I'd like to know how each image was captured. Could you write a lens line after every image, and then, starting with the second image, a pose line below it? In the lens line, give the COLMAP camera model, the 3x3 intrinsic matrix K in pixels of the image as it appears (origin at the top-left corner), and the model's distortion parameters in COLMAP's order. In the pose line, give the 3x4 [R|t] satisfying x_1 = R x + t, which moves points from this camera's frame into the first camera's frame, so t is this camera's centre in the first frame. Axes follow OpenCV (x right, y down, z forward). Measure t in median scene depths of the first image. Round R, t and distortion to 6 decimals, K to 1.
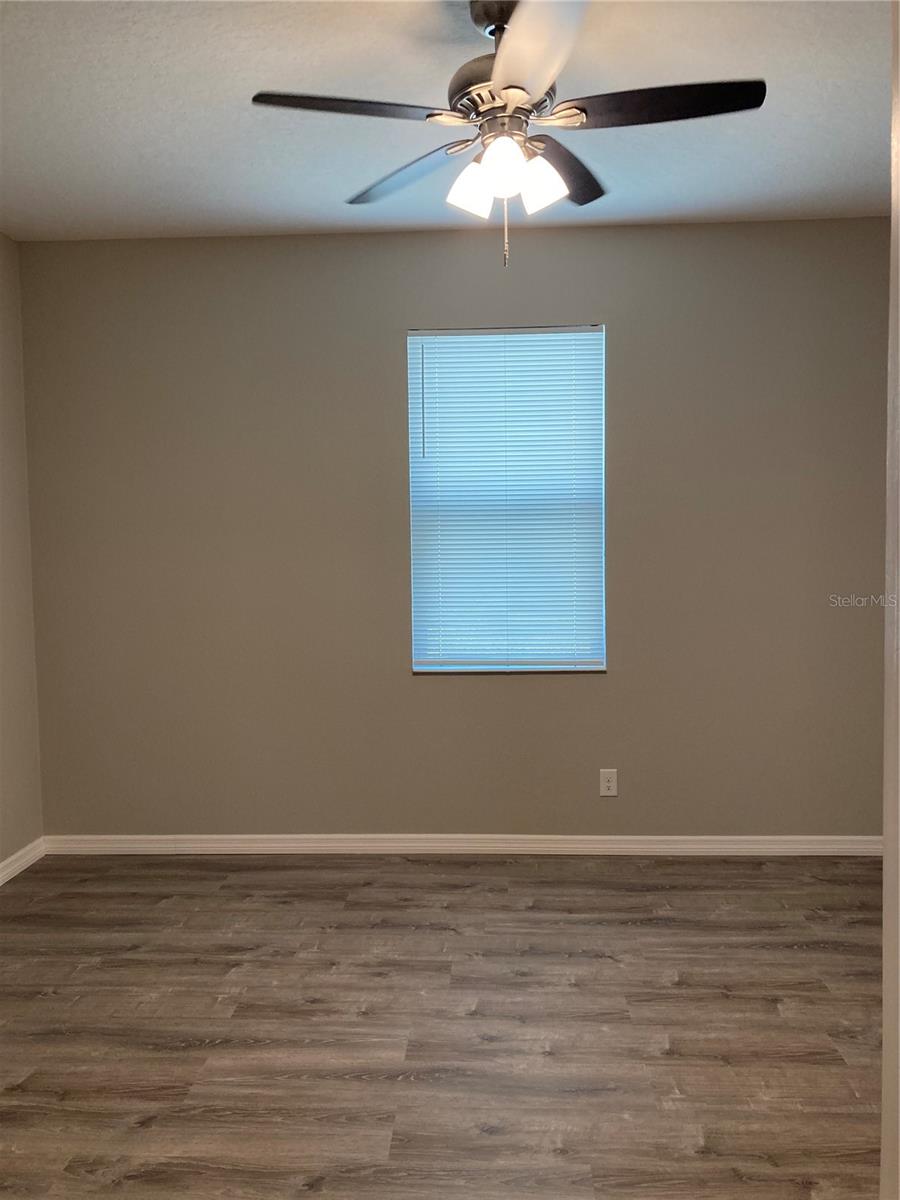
lens RADIAL K [[1018.8, 0, 450.0], [0, 1018.8, 600.0], [0, 0, 1]] dist [0.009533, 0.003508]
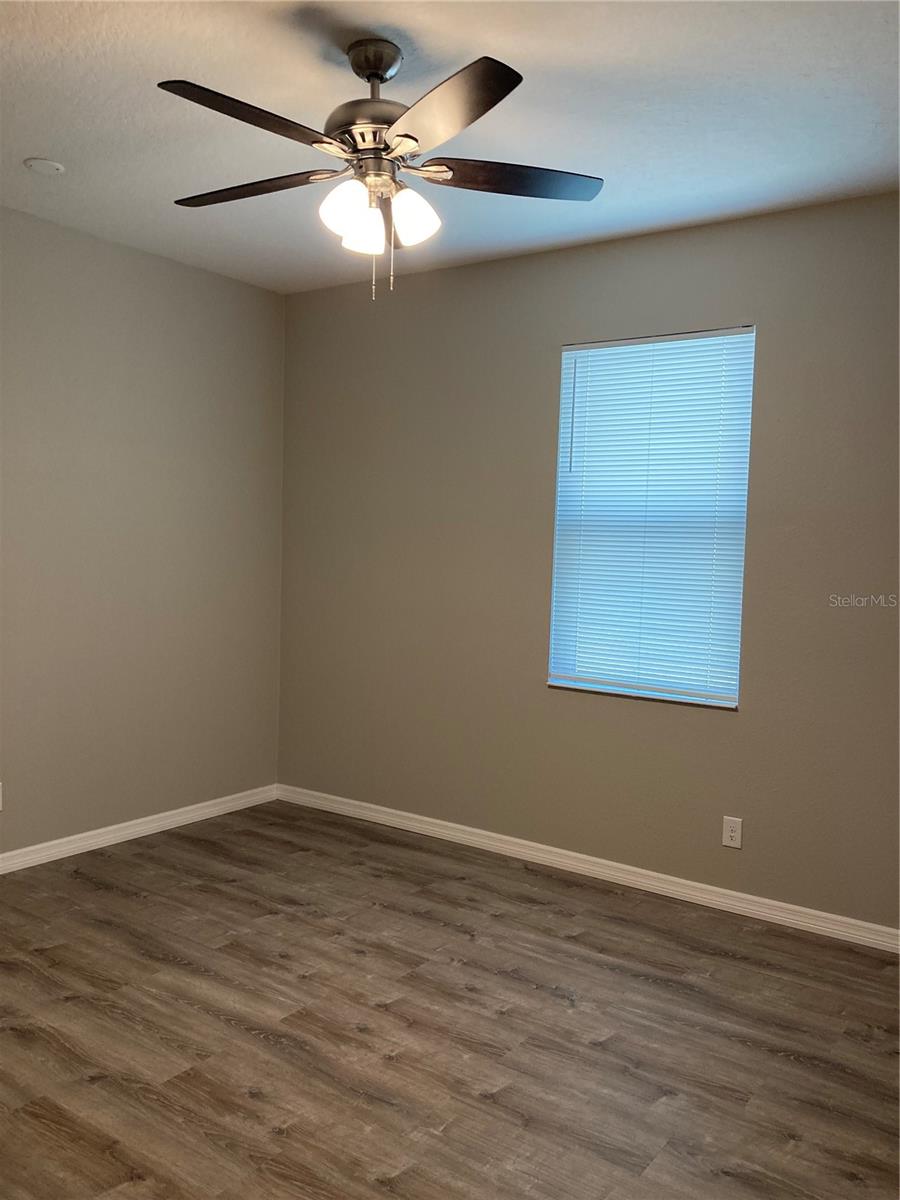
lens RADIAL K [[1018.8, 0, 450.0], [0, 1018.8, 600.0], [0, 0, 1]] dist [0.009533, 0.003508]
pose [[0.831895, 0.071780, -0.550272, 0.515151], [-0.071121, 0.997213, 0.022561, -0.033958], [0.550357, 0.020367, 0.834681, 0.122475]]
